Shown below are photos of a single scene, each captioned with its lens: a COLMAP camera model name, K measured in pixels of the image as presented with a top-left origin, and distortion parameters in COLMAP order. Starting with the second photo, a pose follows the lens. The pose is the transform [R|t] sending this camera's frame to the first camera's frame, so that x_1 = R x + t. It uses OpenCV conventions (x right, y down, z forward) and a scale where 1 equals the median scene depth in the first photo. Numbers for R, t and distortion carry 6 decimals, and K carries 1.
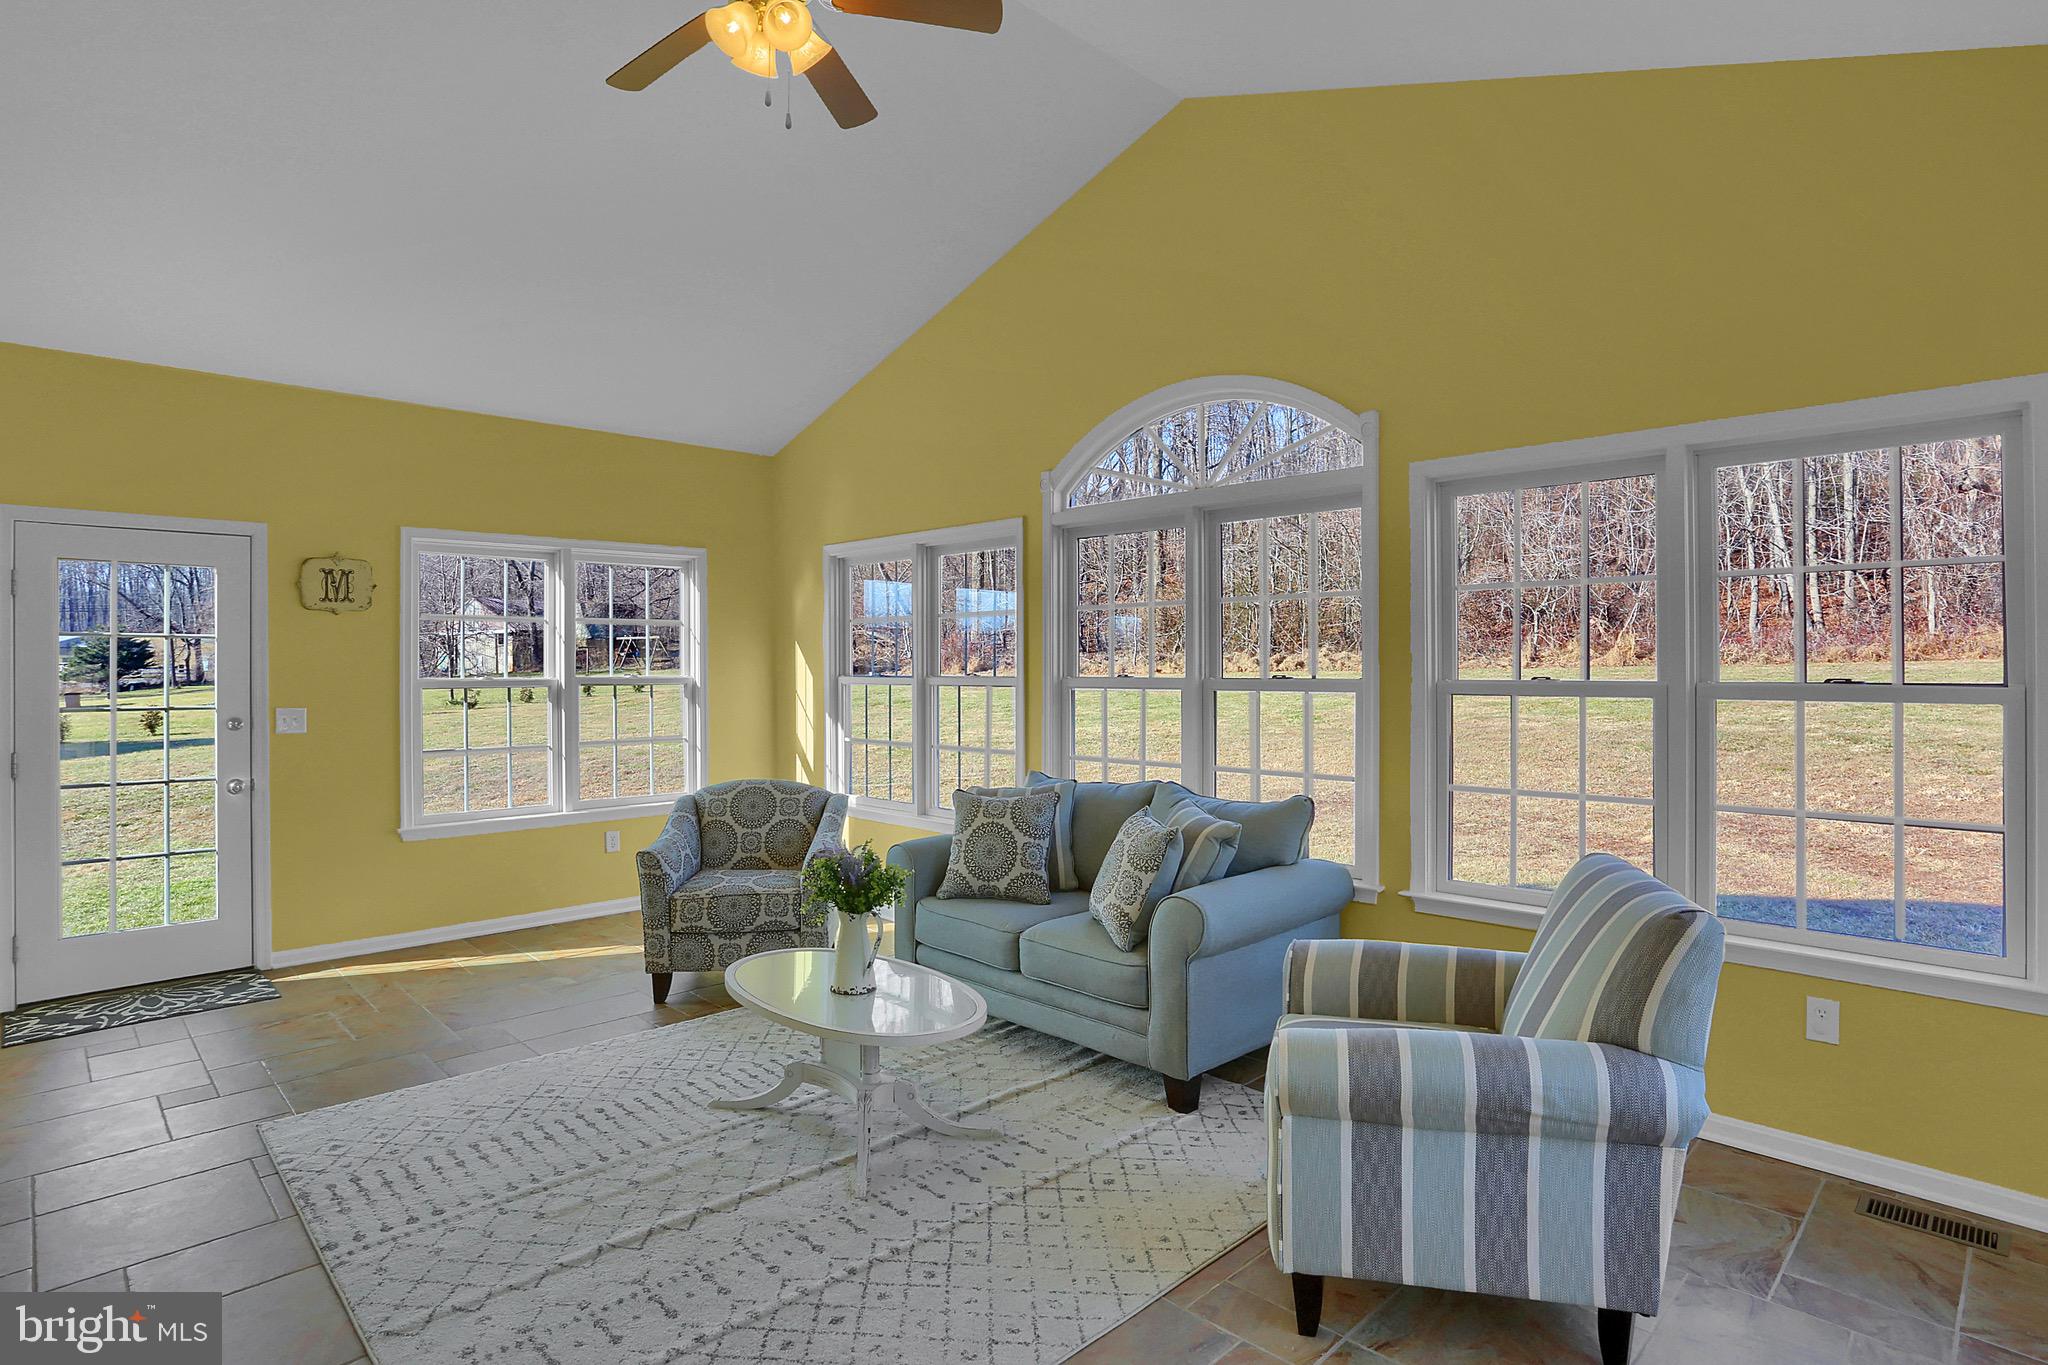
lens RADIAL K [[1018.2, 0, 1009.6], [0, 1018.2, 673.0], [0, 0, 1]] dist [-0.050459, 0.002134]
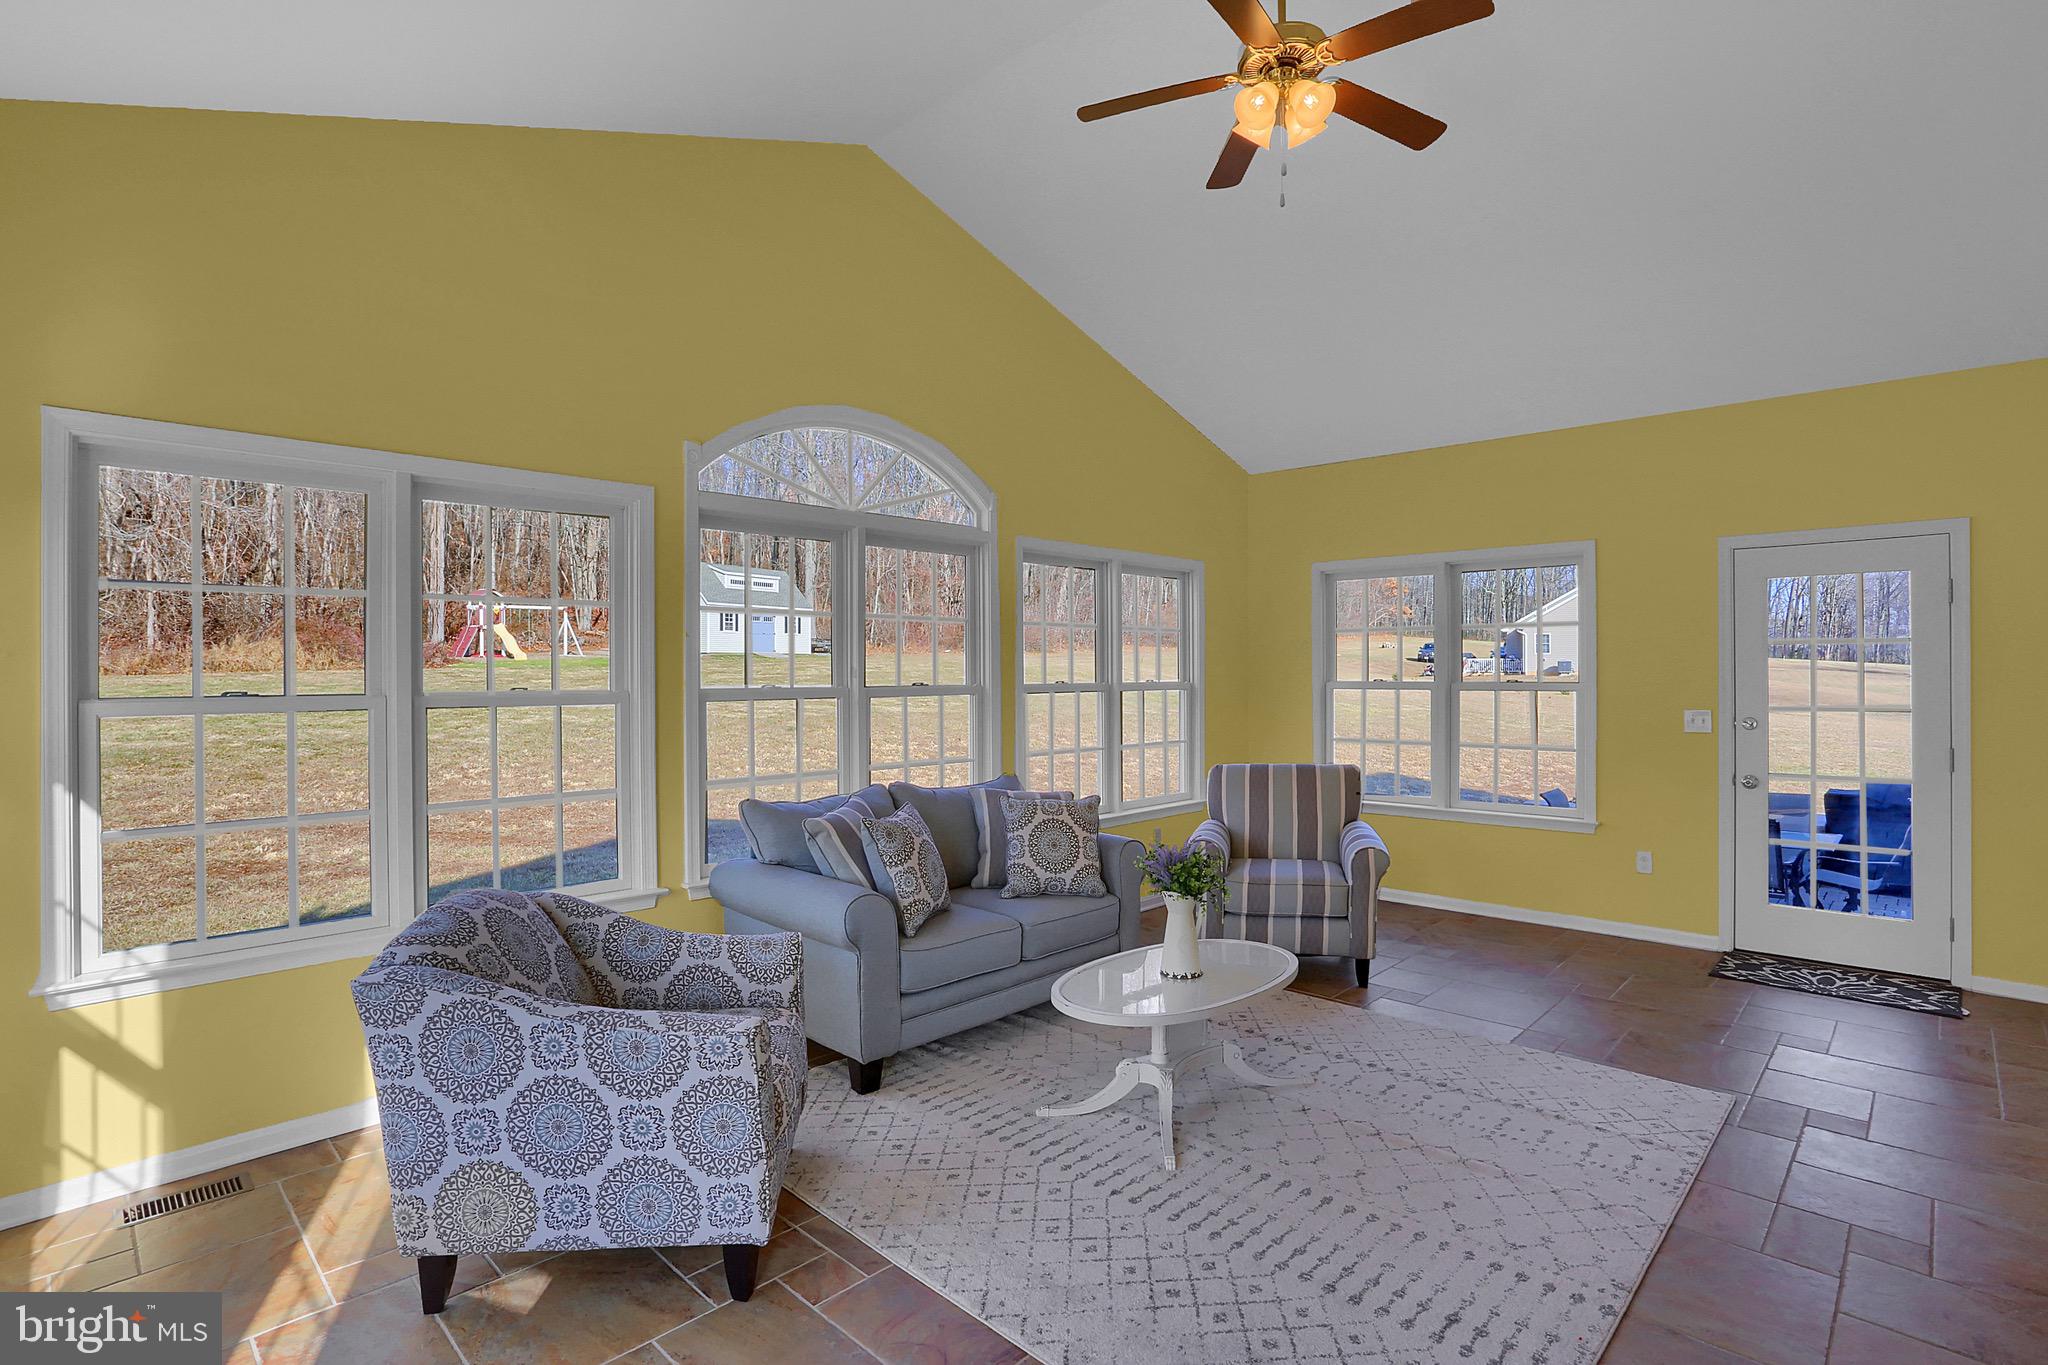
lens RADIAL K [[973.4, 0, 1011.7], [0, 973.4, 677.8], [0, 0, 1]] dist [-0.049402, 0.002875]
pose [[-0.010812, 0.004639, 0.999931, -1.010263], [0.004943, 0.999977, -0.004586, -0.000397], [-0.999929, 0.004893, -0.010835, 1.011883]]
